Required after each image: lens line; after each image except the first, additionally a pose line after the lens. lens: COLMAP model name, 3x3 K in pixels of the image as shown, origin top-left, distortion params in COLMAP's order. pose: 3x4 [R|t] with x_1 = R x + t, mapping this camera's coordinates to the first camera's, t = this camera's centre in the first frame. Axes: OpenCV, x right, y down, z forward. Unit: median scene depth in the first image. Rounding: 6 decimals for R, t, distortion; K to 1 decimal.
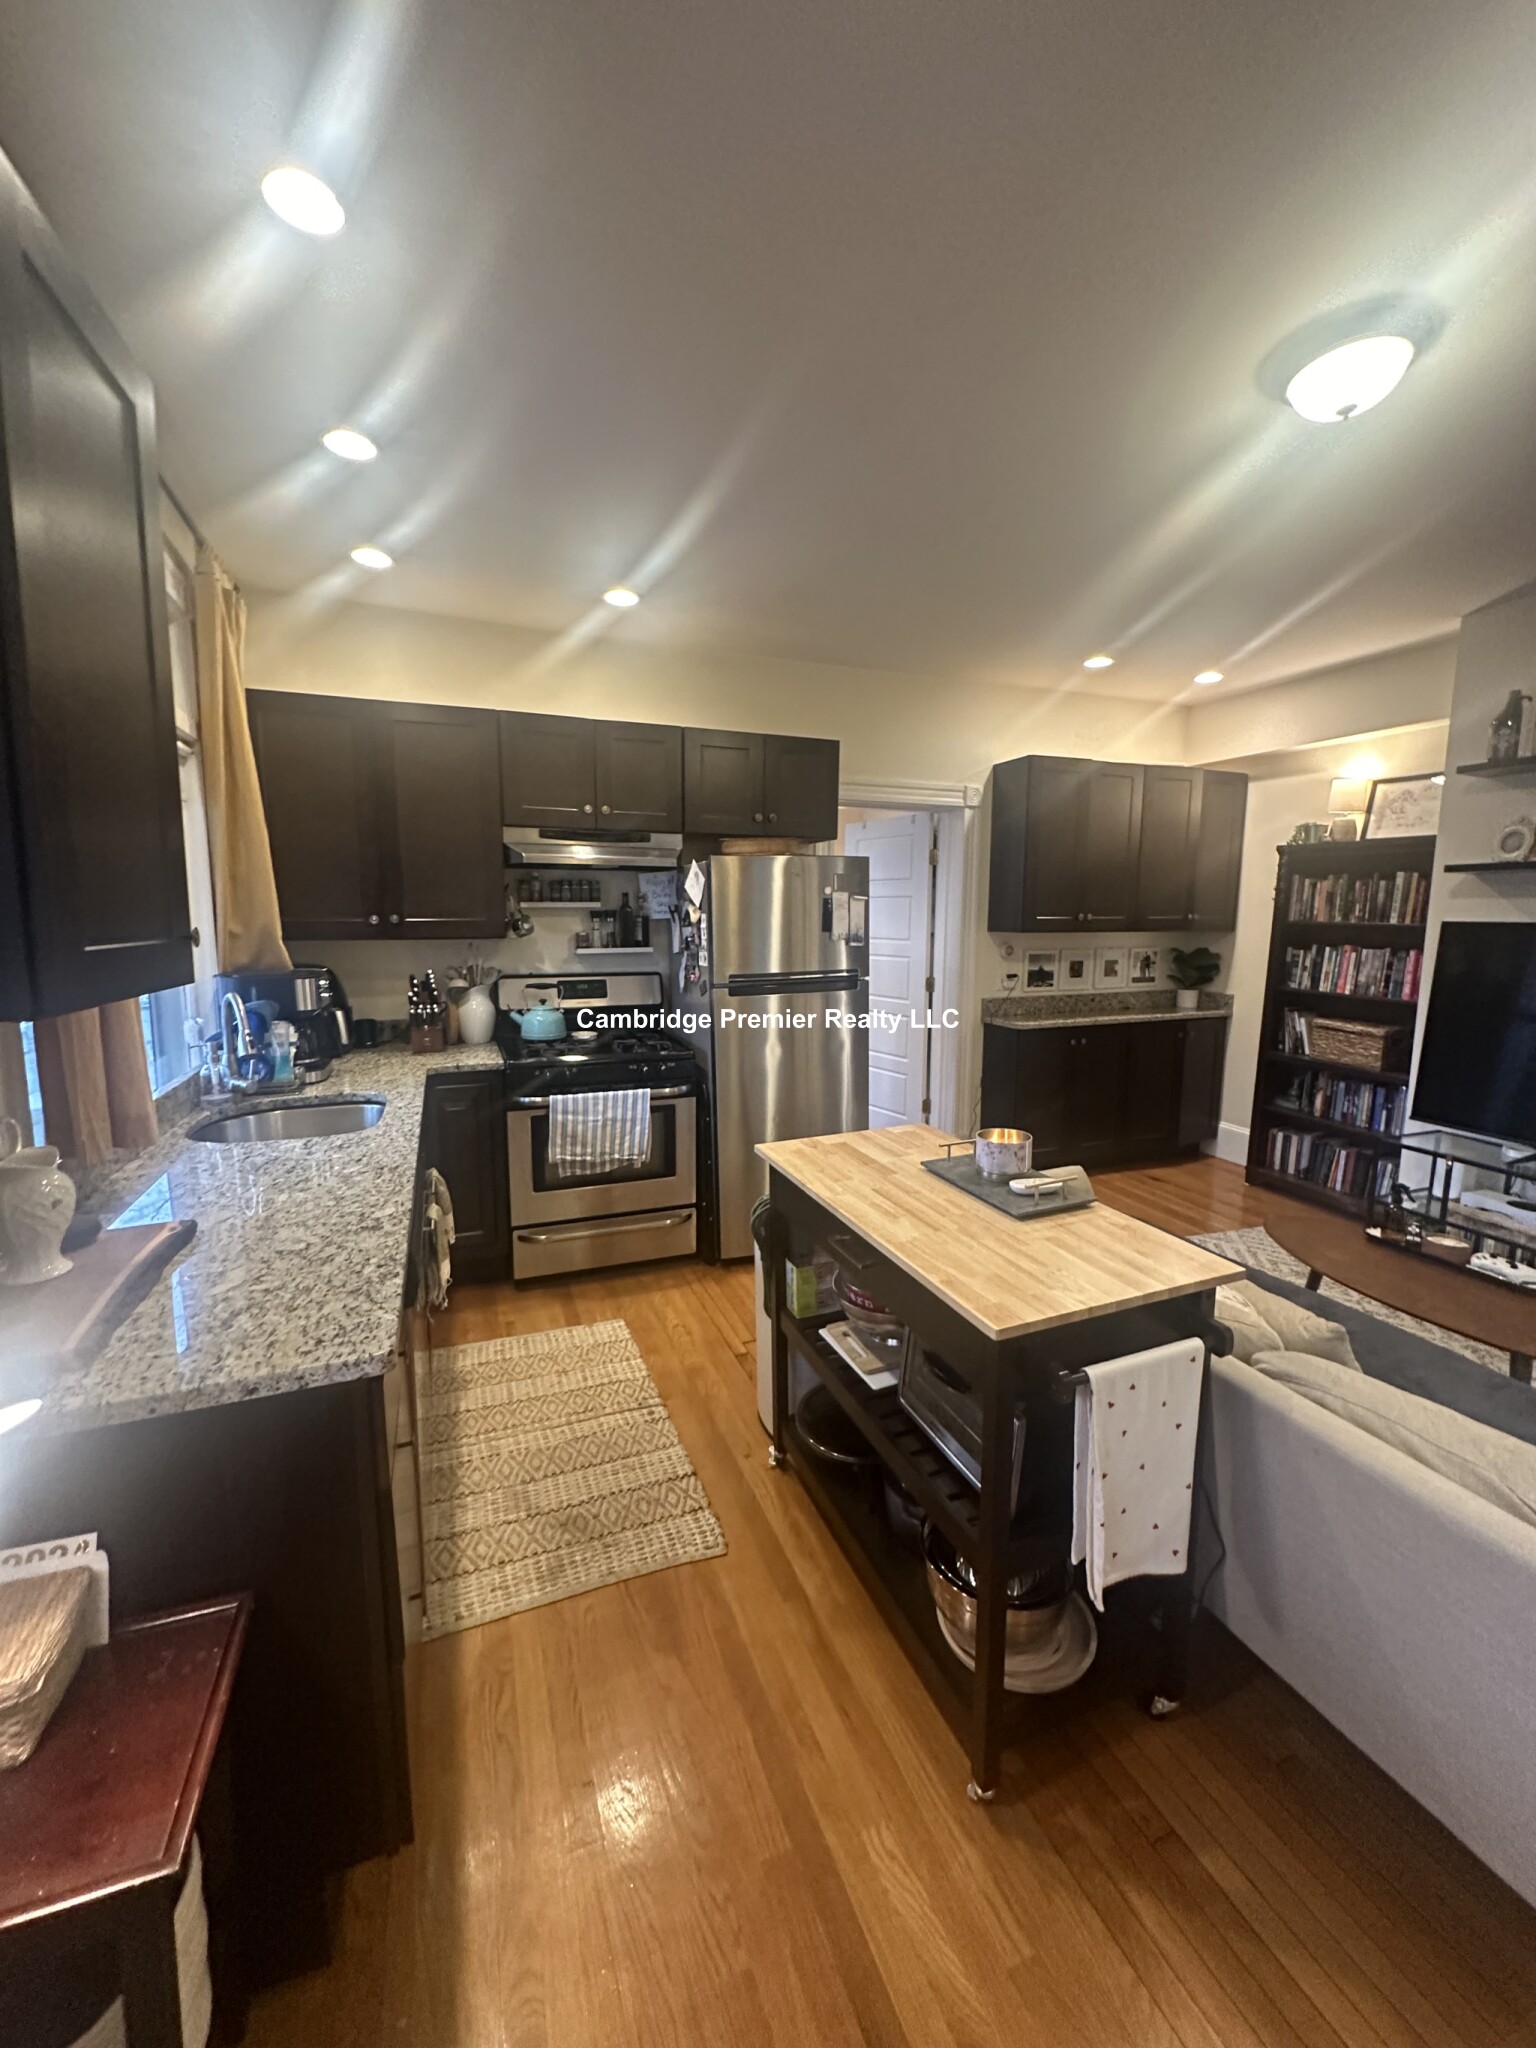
lens RADIAL K [[819.3, 0, 771.4], [0, 819.3, 1024.3], [0, 0, 1]] dist [-0.000807, 0.000473]
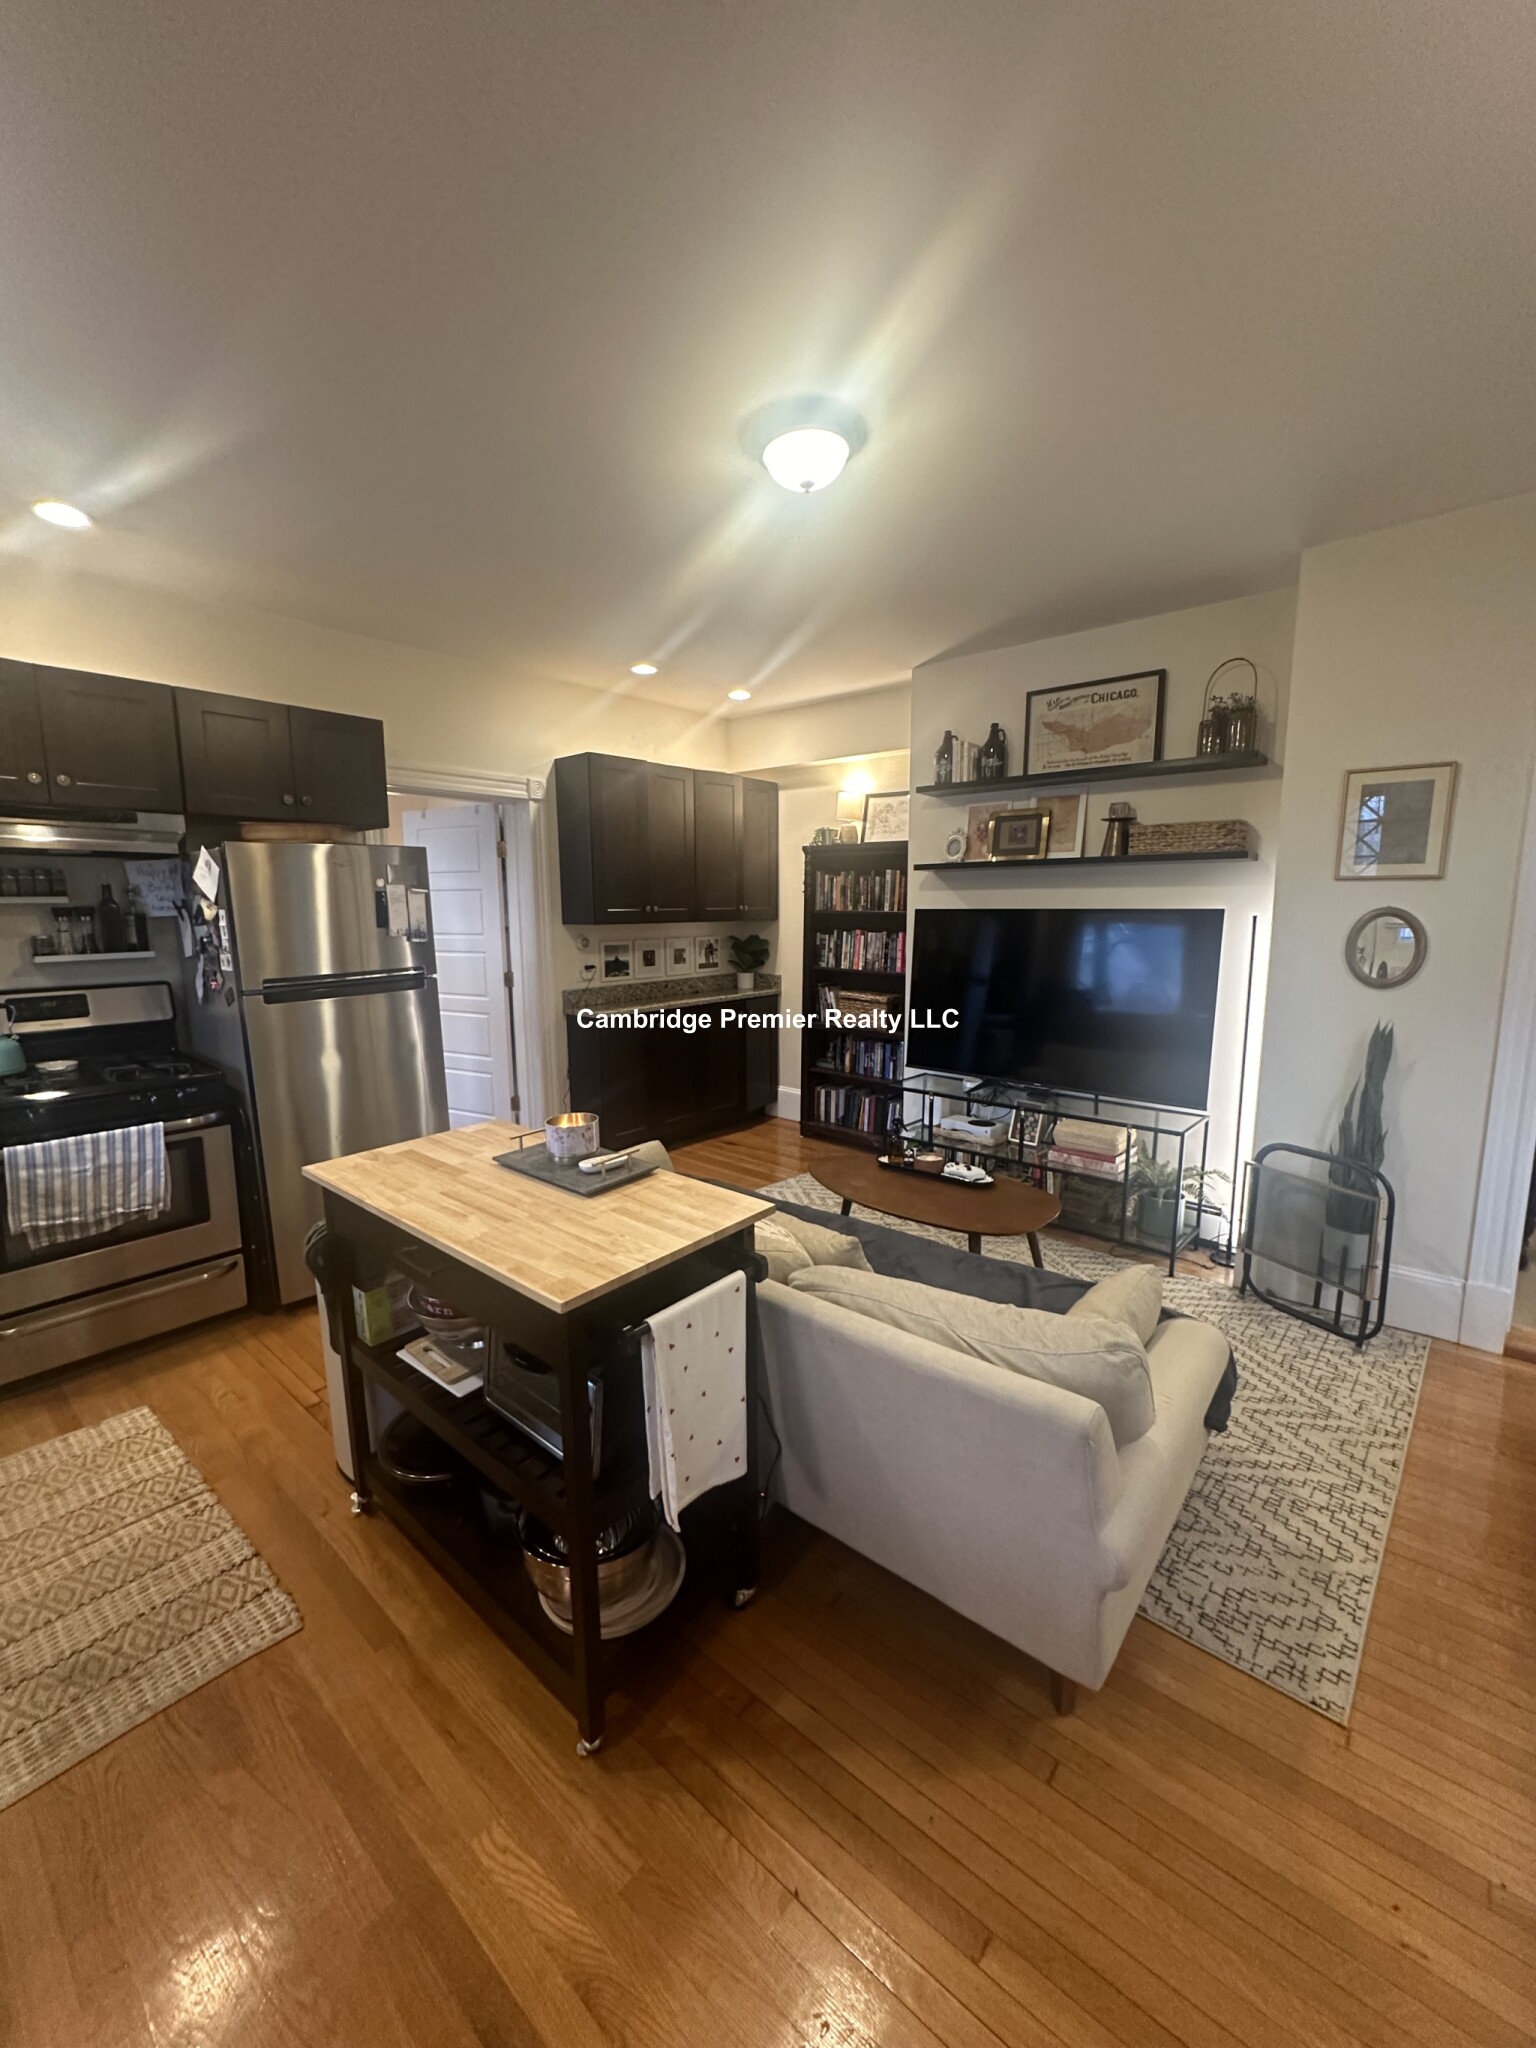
lens RADIAL K [[819.3, 0, 771.0], [0, 819.3, 1024.2], [0, 0, 1]] dist [-0.000807, 0.000473]
pose [[0.883496, -0.076340, 0.462177, 0.020231], [0.073077, 0.997013, 0.024987, 0.004357], [-0.462704, 0.011699, 0.886436, -0.019175]]
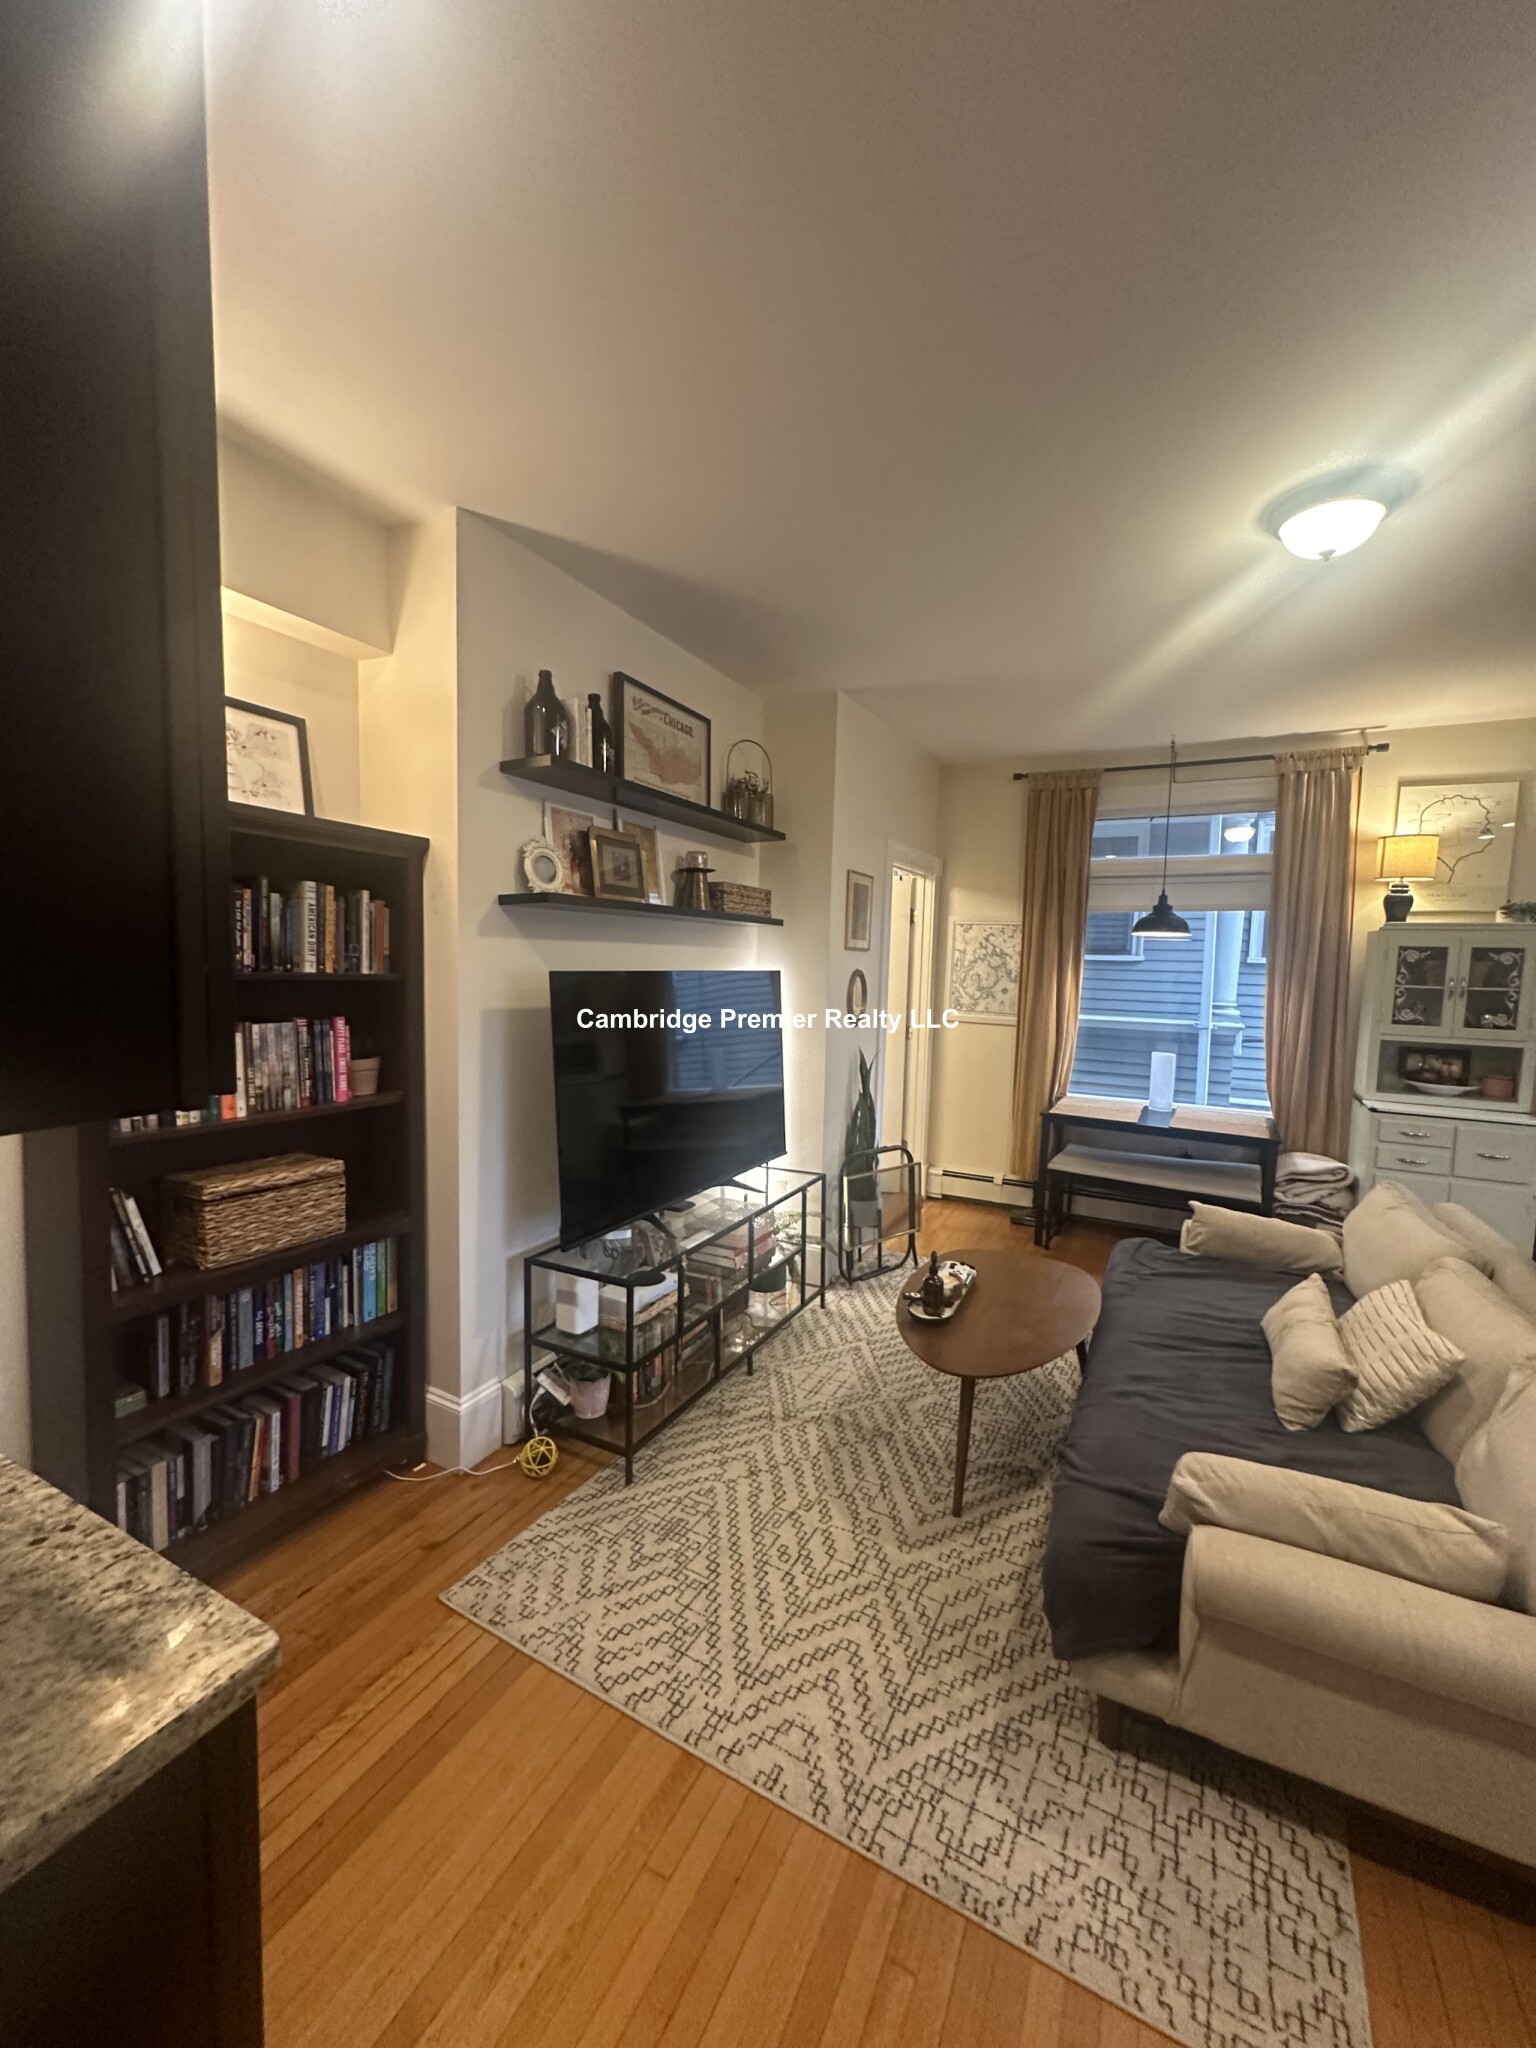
lens RADIAL K [[819.3, 0, 768.0], [0, 819.3, 1023.9], [0, 0, 1]] dist [-0.000807, 0.000473]
pose [[-0.661824, -0.081588, 0.745207, 0.155337], [0.075210, 0.981818, 0.174288, -0.182404], [-0.745877, 0.171395, -0.643654, 1.269605]]
